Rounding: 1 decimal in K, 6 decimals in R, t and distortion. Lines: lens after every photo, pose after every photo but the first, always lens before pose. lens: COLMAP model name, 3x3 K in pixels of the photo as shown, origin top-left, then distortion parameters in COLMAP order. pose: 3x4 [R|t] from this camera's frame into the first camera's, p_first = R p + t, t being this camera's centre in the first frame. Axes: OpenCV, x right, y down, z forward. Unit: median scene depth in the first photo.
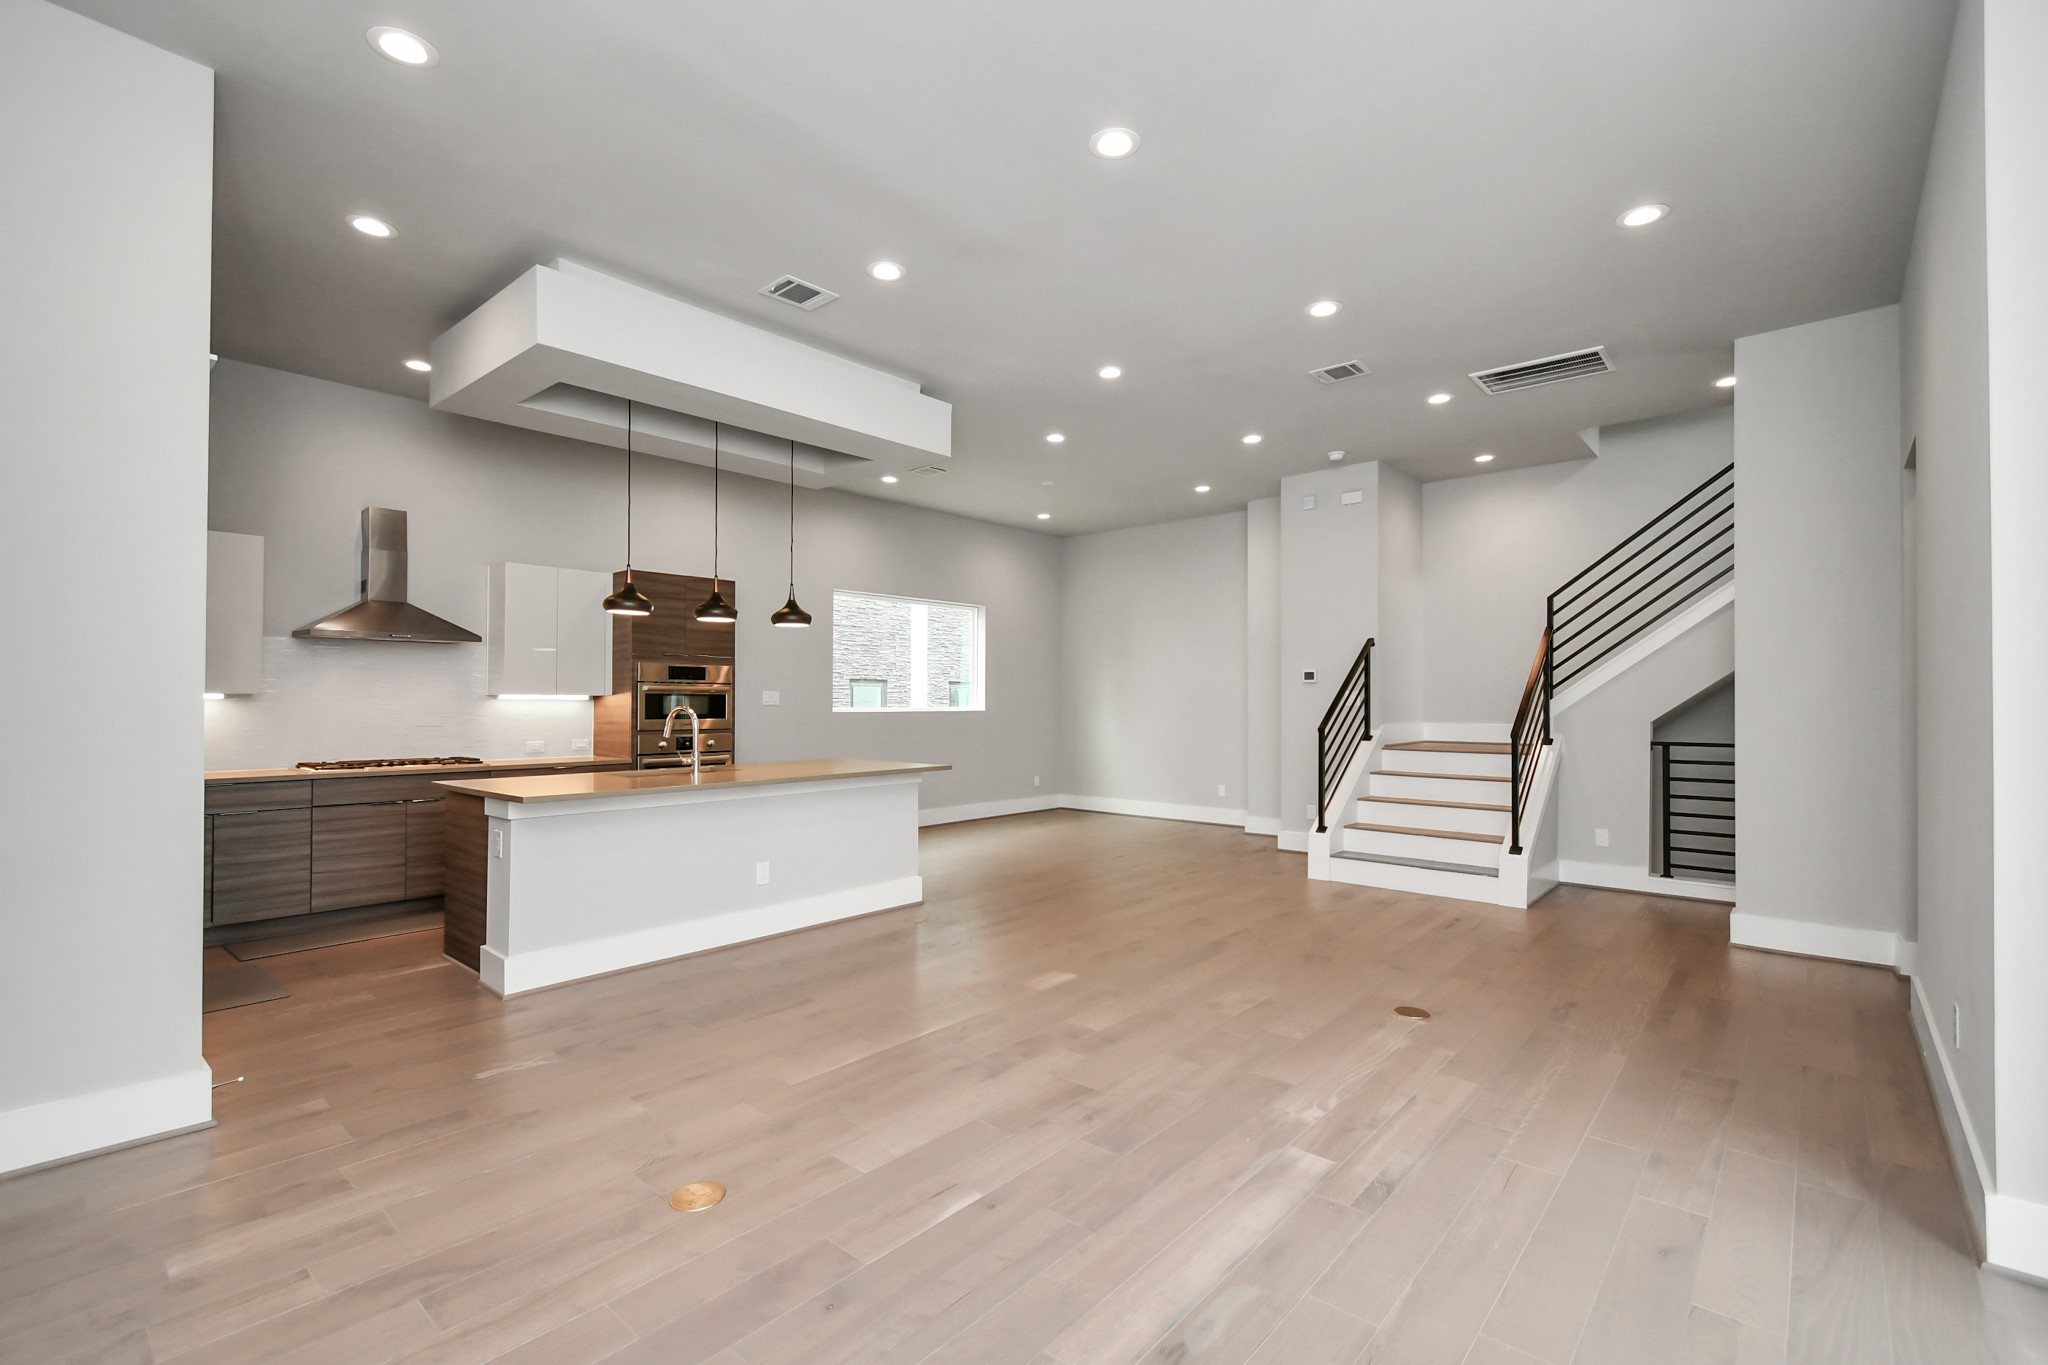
lens RADIAL K [[897.6, 0, 1028.3], [0, 897.6, 691.9], [0, 0, 1]] dist [0.000909, -0.000478]
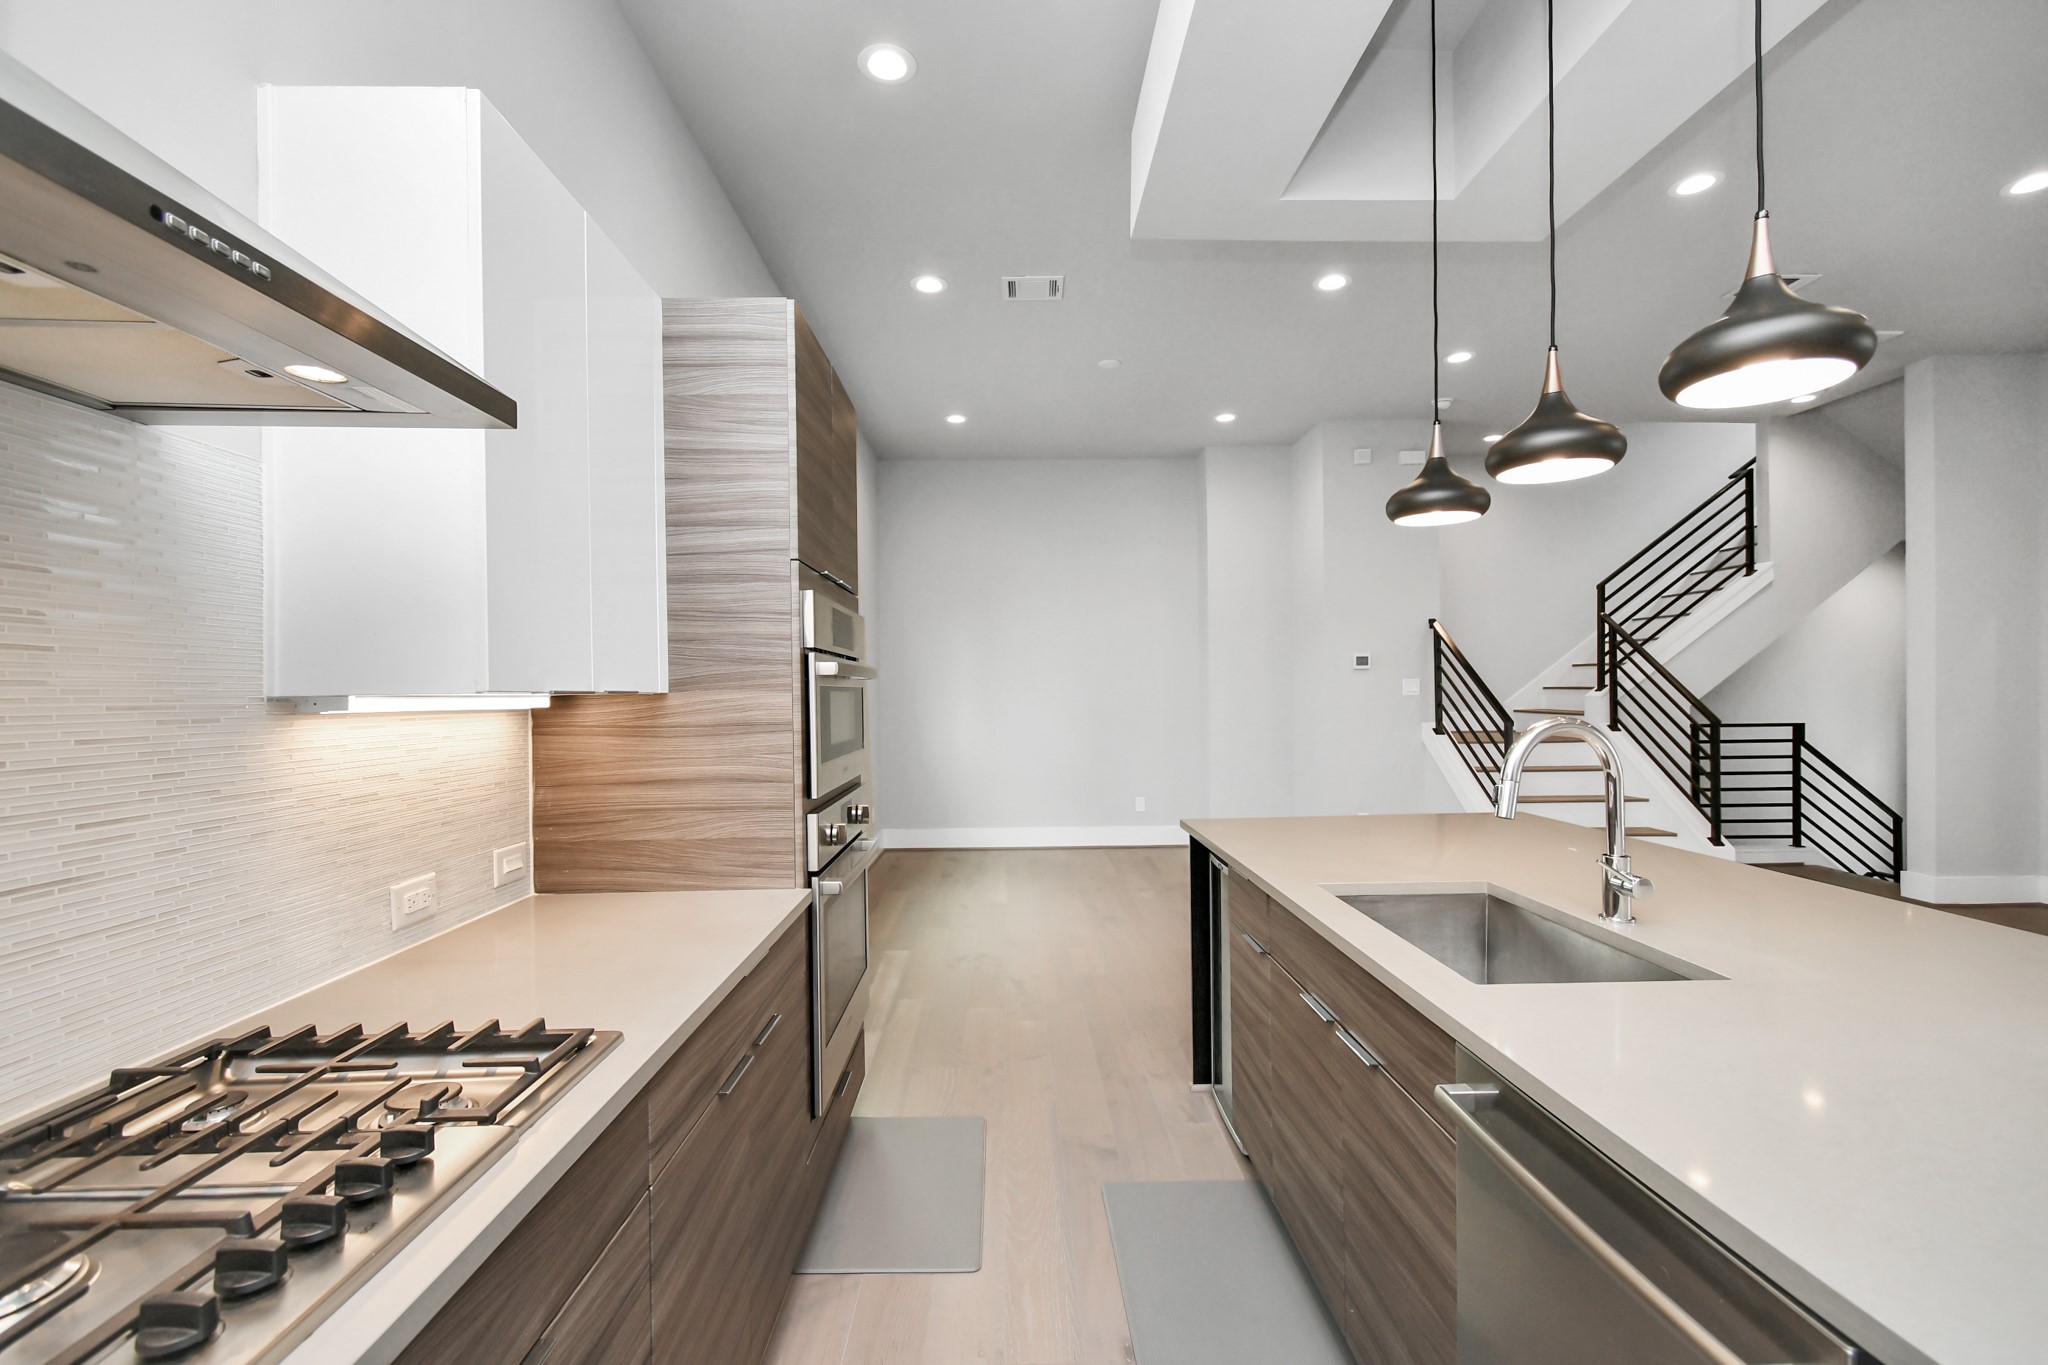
lens RADIAL K [[905.7, 0, 1024.3], [0, 905.7, 695.3], [0, 0, 1]] dist [0.007501, -0.000634]
pose [[0.738141, -0.012652, 0.674528, -1.098202], [0.005436, 0.999903, 0.012805, 0.002655], [-0.674625, -0.005785, 0.738138, 1.283053]]
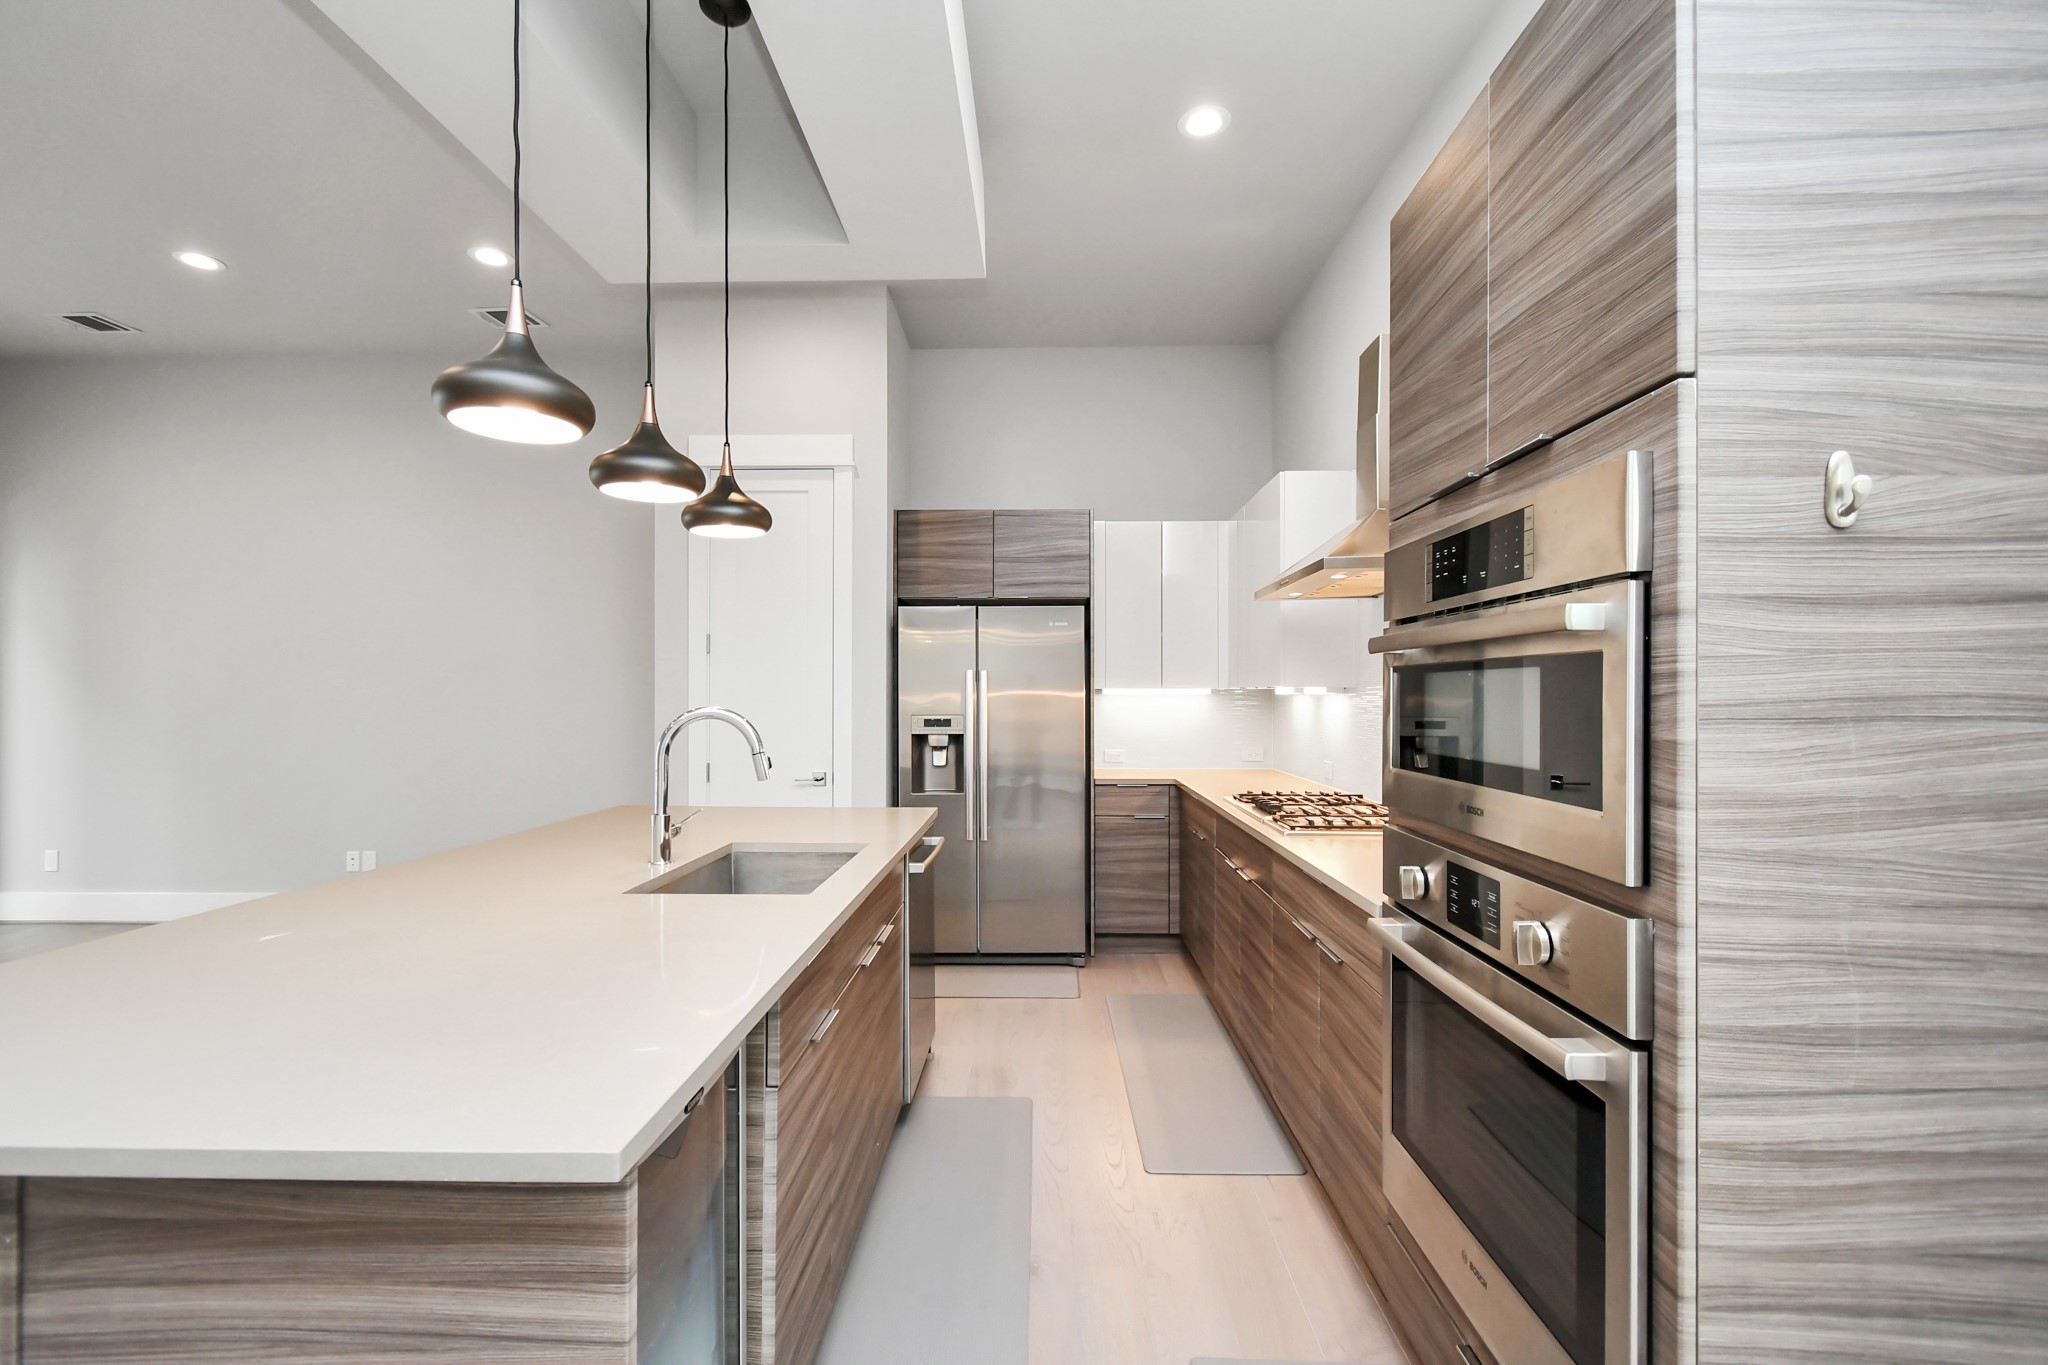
lens RADIAL K [[905.7, 0, 1024.3], [0, 905.7, 695.3], [0, 0, 1]] dist [0.007501, -0.000634]
pose [[-0.770254, -0.000991, -0.637736, -0.322131], [0.006824, 0.999929, -0.009795, 0.022431], [0.637700, -0.011897, -0.770193, 2.078833]]
